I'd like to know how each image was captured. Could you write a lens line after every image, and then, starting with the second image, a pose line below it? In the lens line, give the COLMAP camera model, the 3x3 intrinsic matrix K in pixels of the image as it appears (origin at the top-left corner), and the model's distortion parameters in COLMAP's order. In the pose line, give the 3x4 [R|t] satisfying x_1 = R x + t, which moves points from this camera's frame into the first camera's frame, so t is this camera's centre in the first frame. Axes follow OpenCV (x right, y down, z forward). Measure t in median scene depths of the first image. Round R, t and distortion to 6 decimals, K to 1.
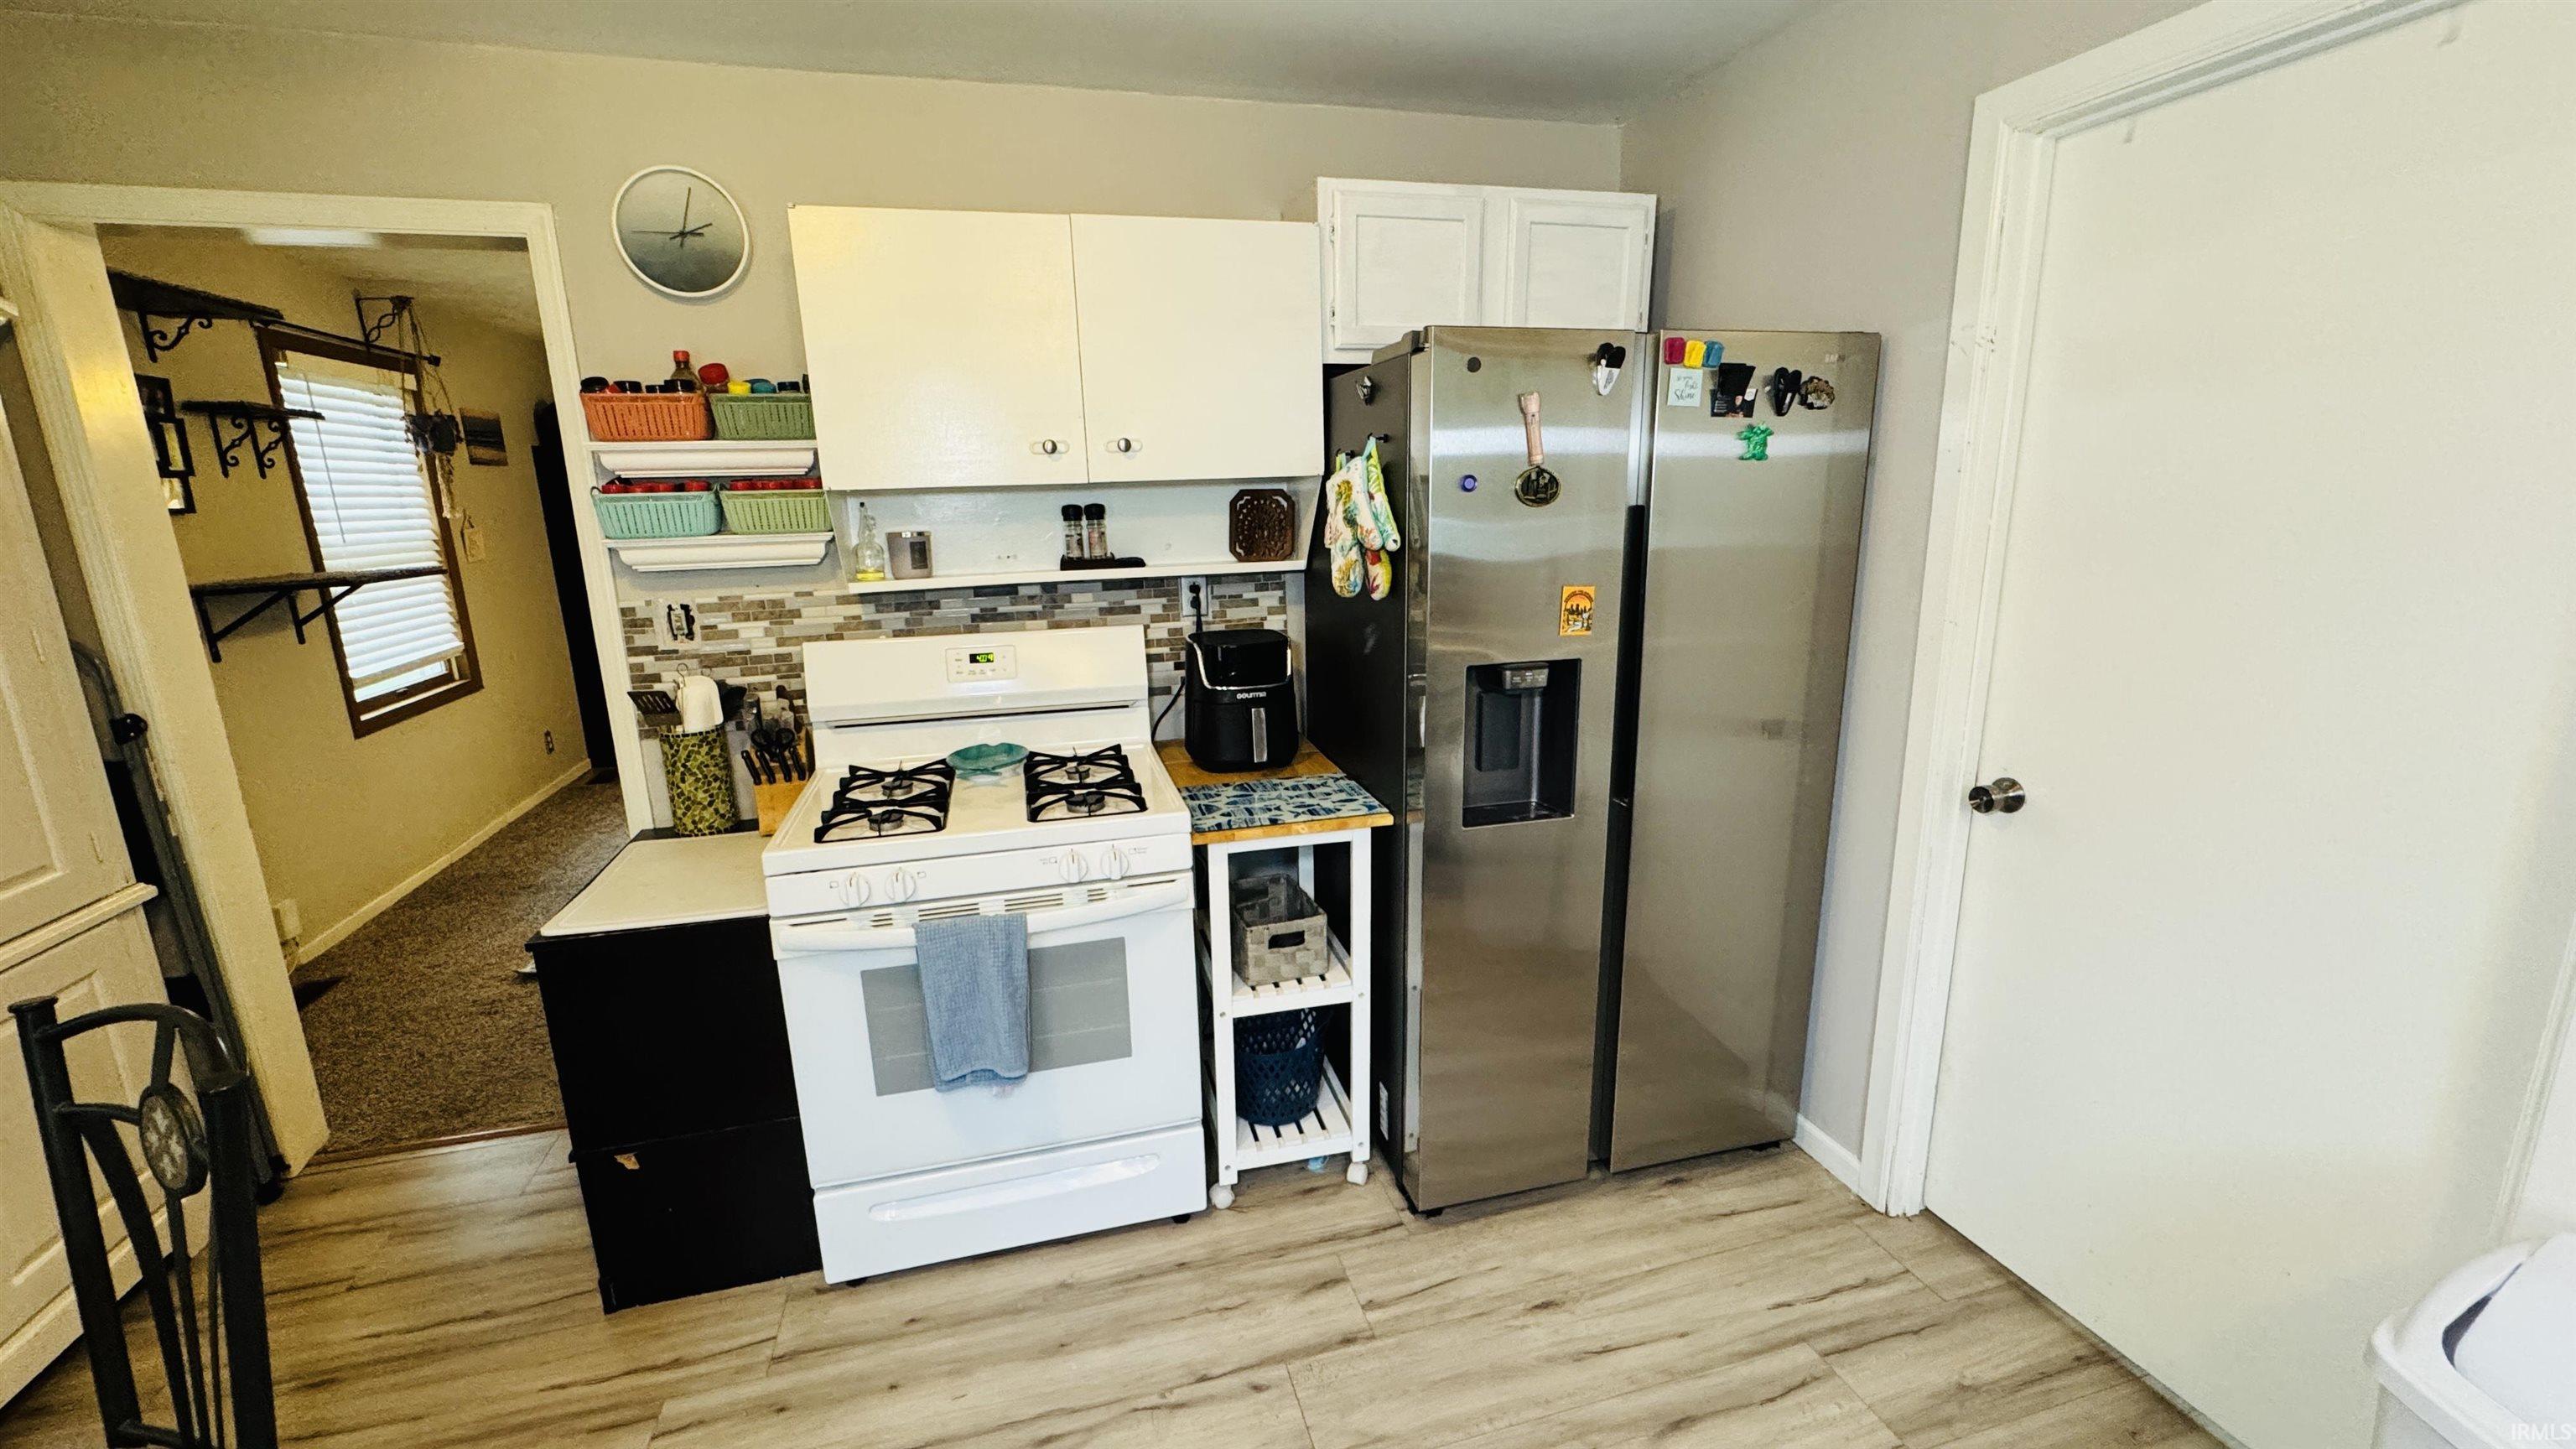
lens RADIAL K [[1028.0, 0, 1284.3], [0, 1028.0, 727.5], [0, 0, 1]] dist [-0.004679, 0.000161]
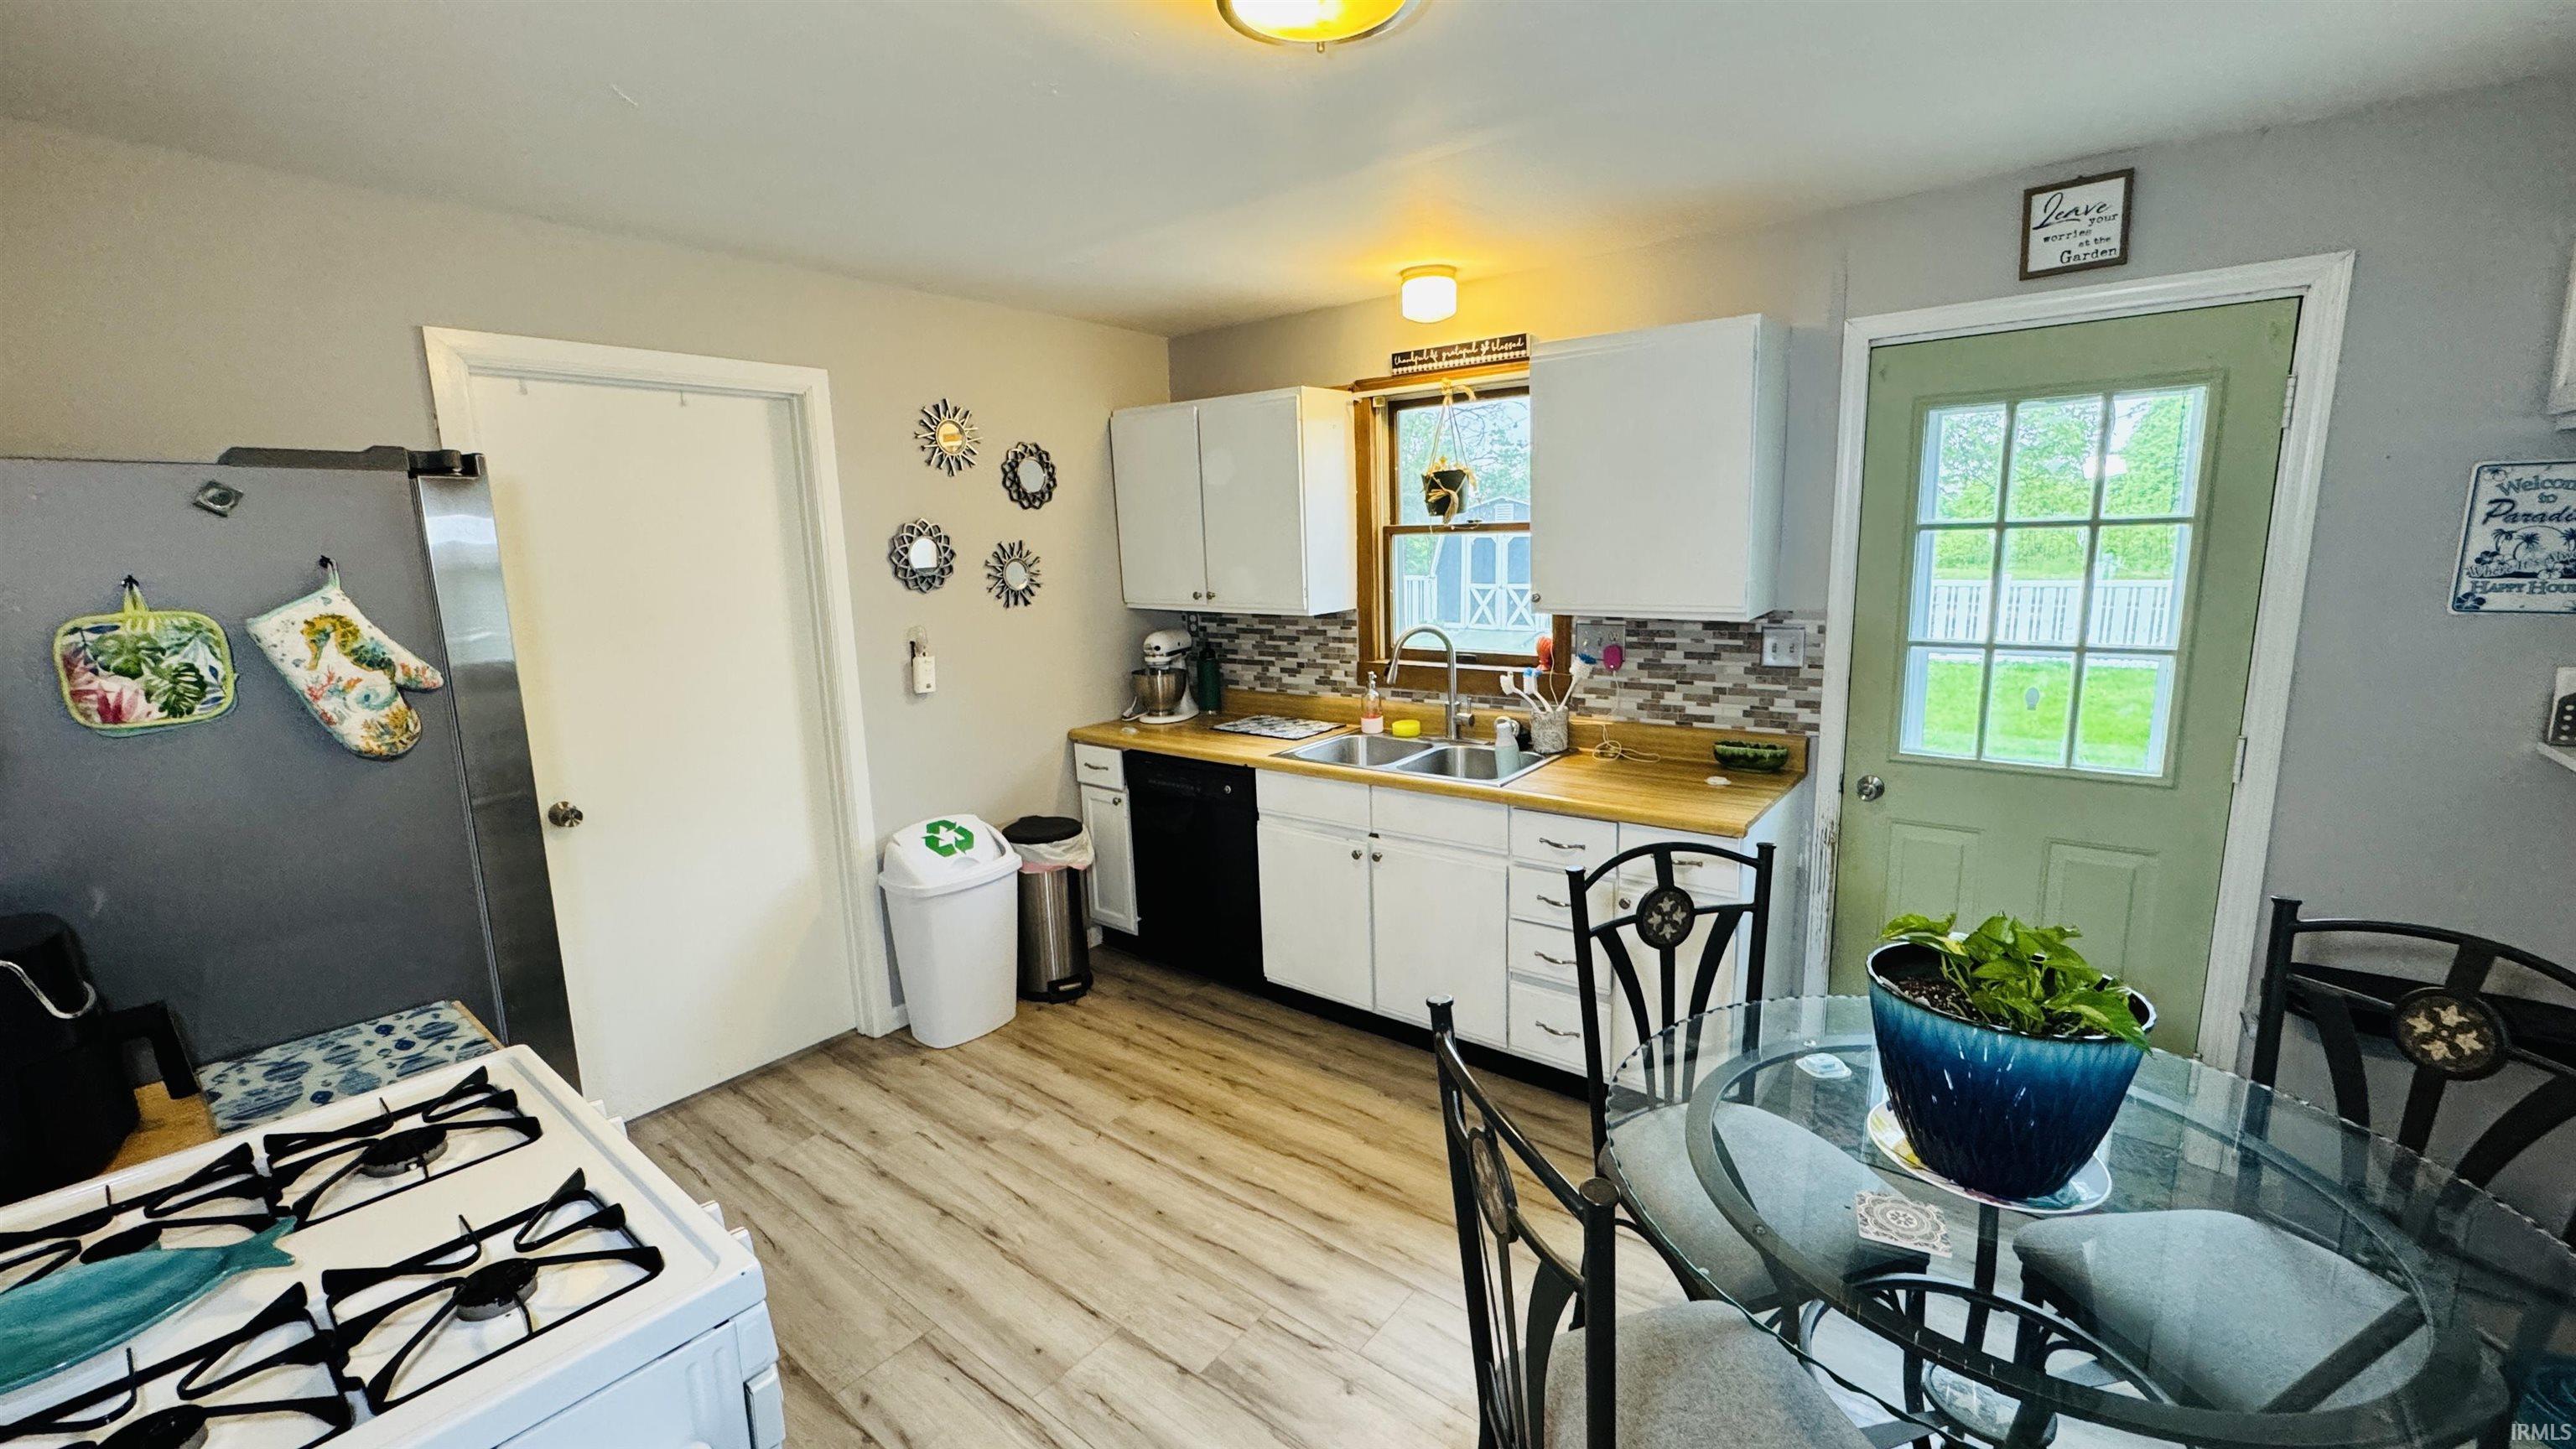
lens RADIAL K [[1026.5, 0, 1288.0], [0, 1026.5, 724.5], [0, 0, 1]] dist [-0.003723, 0.000026]
pose [[-0.581975, -0.103045, 0.806651, -0.848161], [0.225663, 0.932518, 0.281933, -0.186897], [-0.781269, 0.346109, -0.519449, 0.740557]]
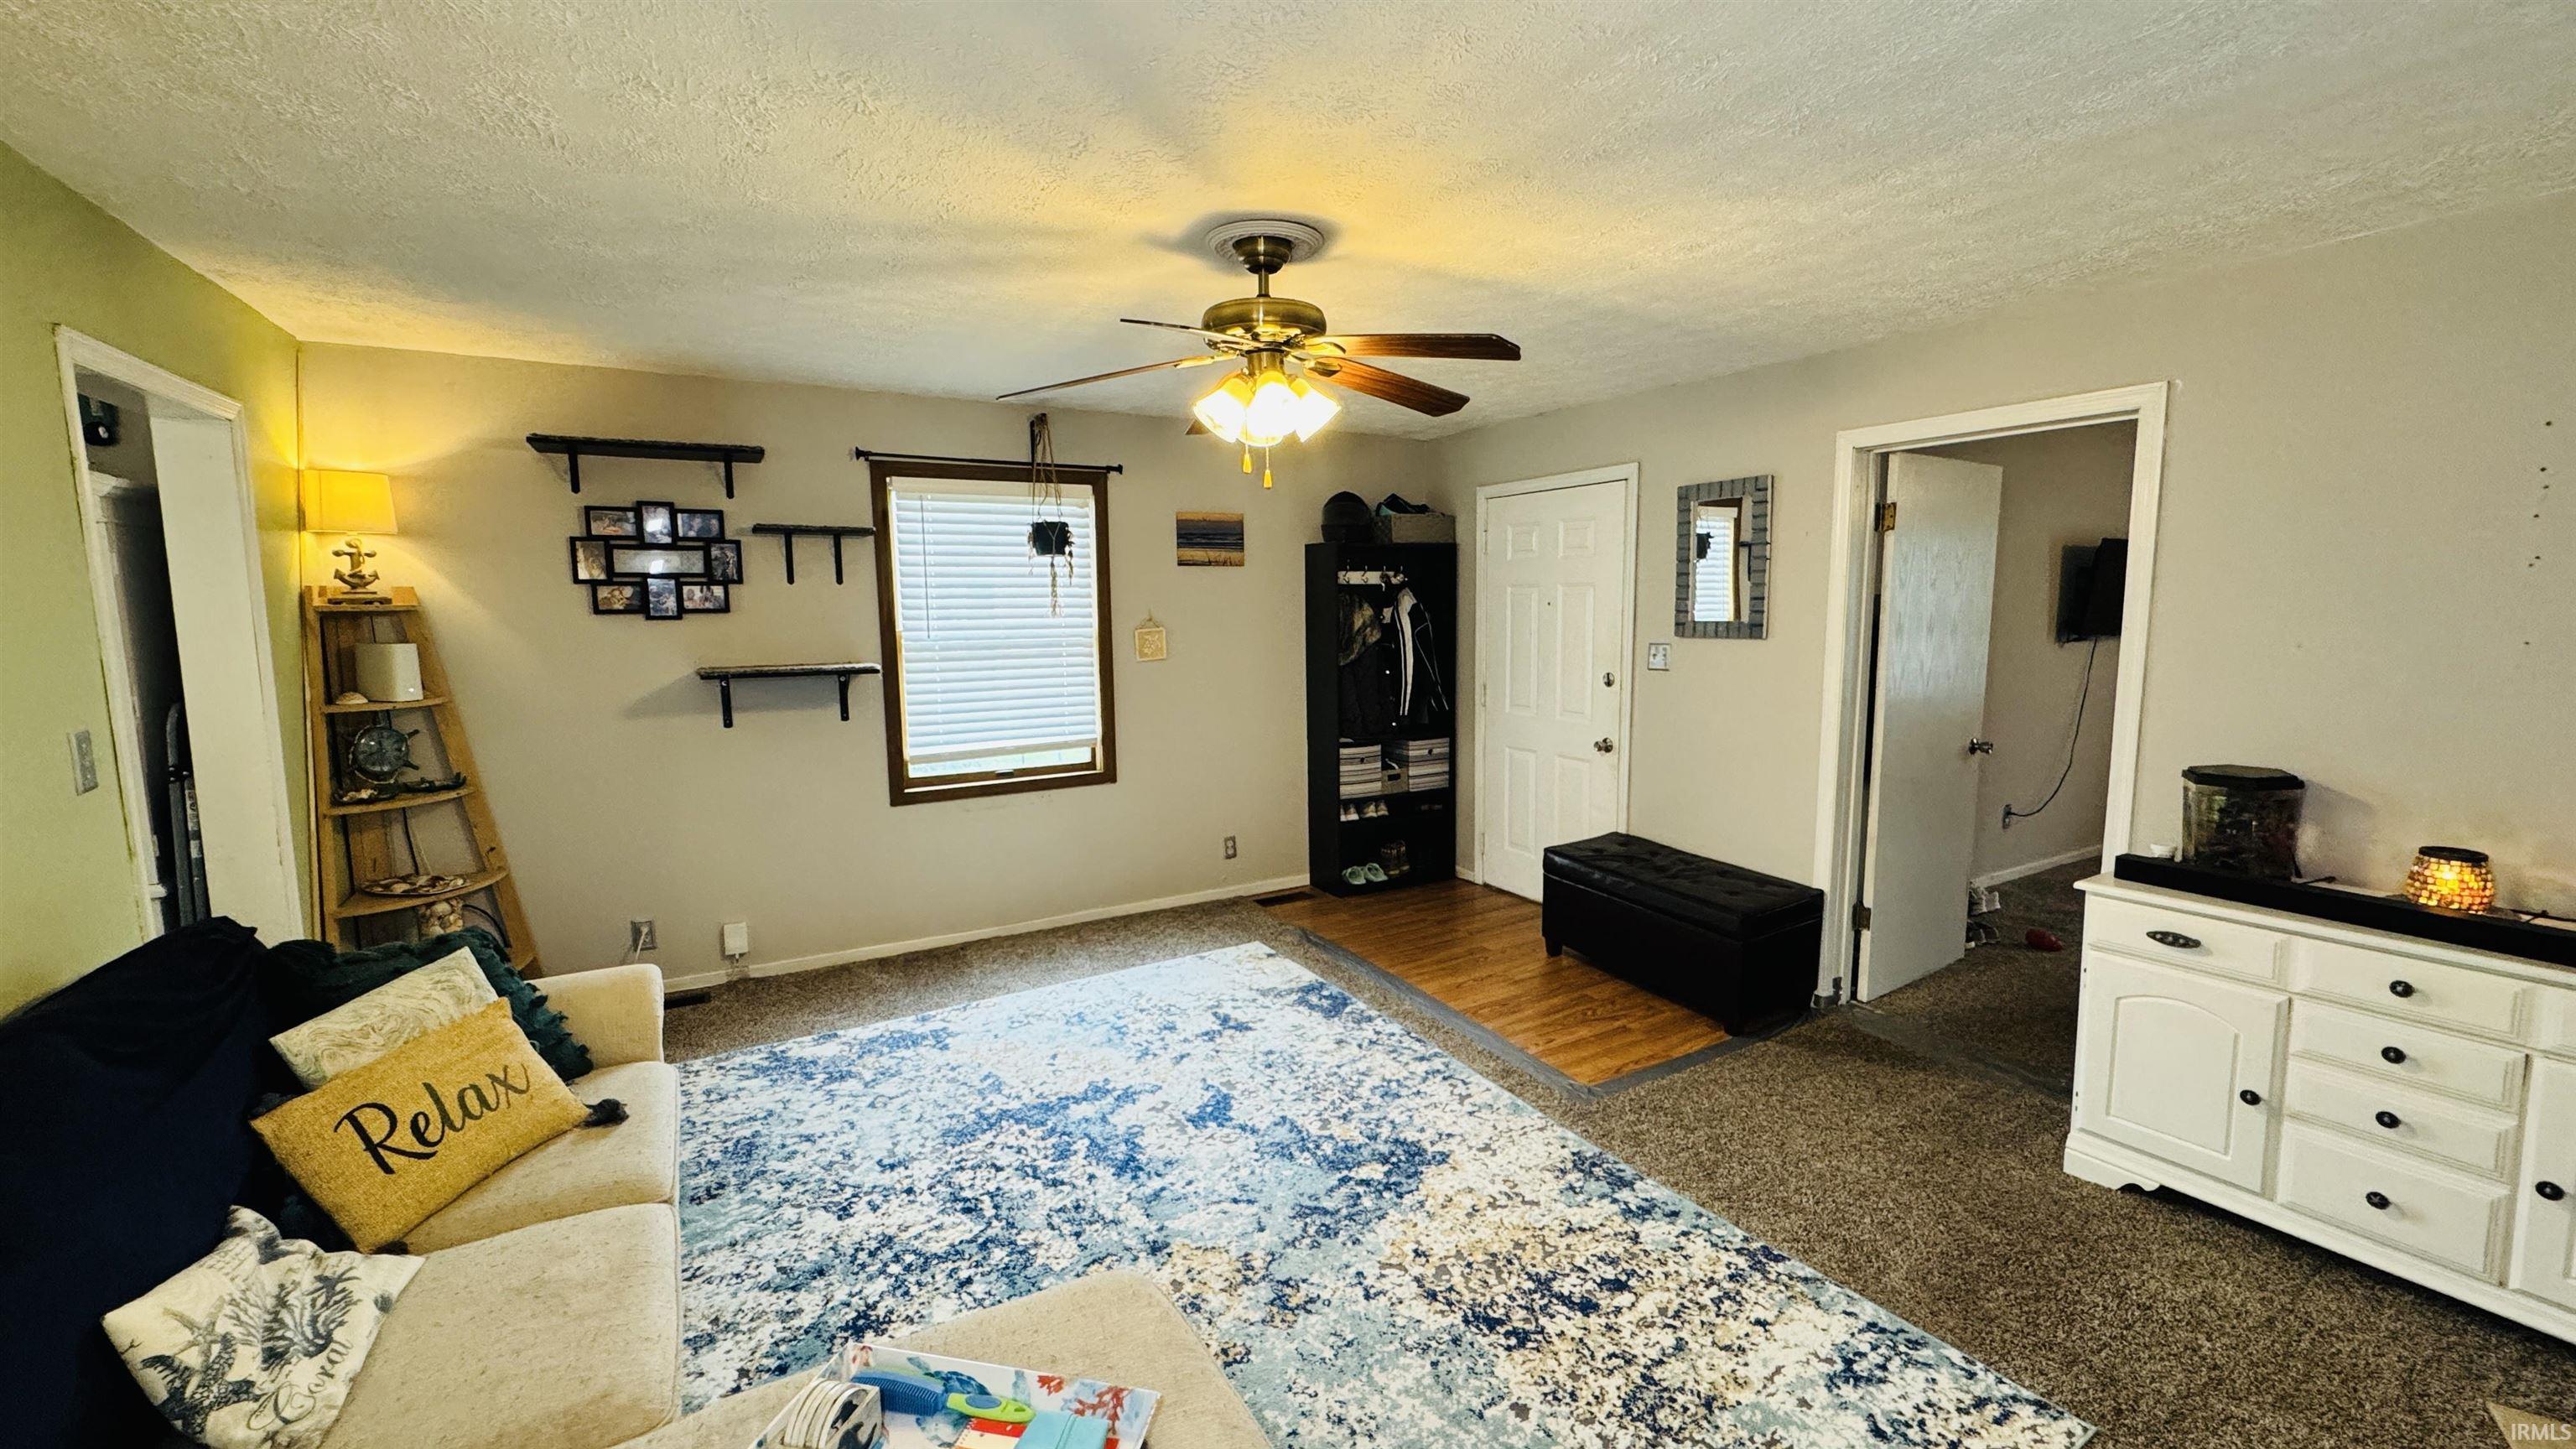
lens RADIAL K [[1028.0, 0, 1284.3], [0, 1028.0, 727.5], [0, 0, 1]] dist [-0.004679, 0.000161]
pose [[0.249726, 0.138255, -0.958396, 0.497023], [-0.215682, 0.972832, 0.084138, -0.448316], [0.943991, 0.185697, 0.272760, 1.821695]]
